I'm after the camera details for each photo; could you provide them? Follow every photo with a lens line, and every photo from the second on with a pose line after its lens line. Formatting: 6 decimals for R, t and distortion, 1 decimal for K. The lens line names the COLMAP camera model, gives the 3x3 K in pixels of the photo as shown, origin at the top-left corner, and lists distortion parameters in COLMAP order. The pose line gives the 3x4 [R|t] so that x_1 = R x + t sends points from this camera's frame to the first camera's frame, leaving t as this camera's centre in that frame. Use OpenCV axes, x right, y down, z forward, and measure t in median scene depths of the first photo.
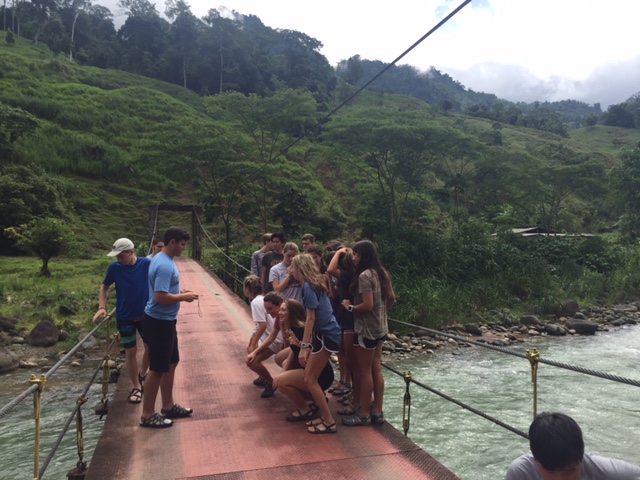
lens RADIAL K [[543.9, 0, 322.4], [0, 543.9, 239.7], [0, 0, 1]] dist [0.080524, -0.110717]
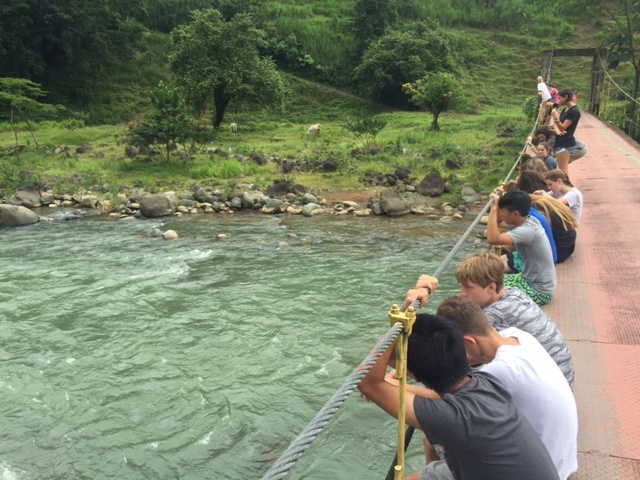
lens RADIAL K [[543.9, 0, 322.4], [0, 543.9, 239.7], [0, 0, 1]] dist [0.080524, -0.110717]
pose [[0.786862, 0.143979, -0.600099, -0.004234], [0.014185, 0.967927, 0.250831, 0.000978], [0.616966, -0.205881, 0.759582, 0.008762]]
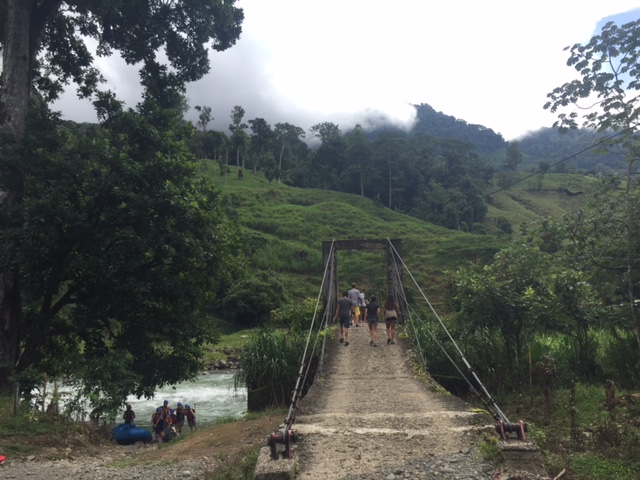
lens RADIAL K [[543.9, 0, 322.4], [0, 543.9, 239.7], [0, 0, 1]] dist [0.080524, -0.110717]
pose [[0.944558, -0.071303, -0.320509, 0.084446], [0.025985, 0.989308, -0.143510, 0.004052], [0.327315, 0.127225, 0.936311, -0.283997]]
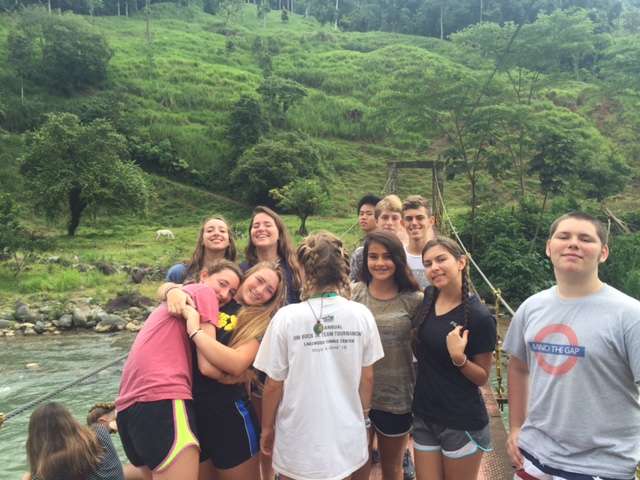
lens RADIAL K [[543.9, 0, 322.4], [0, 543.9, 239.7], [0, 0, 1]] dist [0.080524, -0.110717]
pose [[0.895162, 0.023666, -0.445112, 0.000318], [0.010752, 0.997153, 0.074640, -0.000754], [0.445611, -0.071601, 0.892359, 0.028271]]
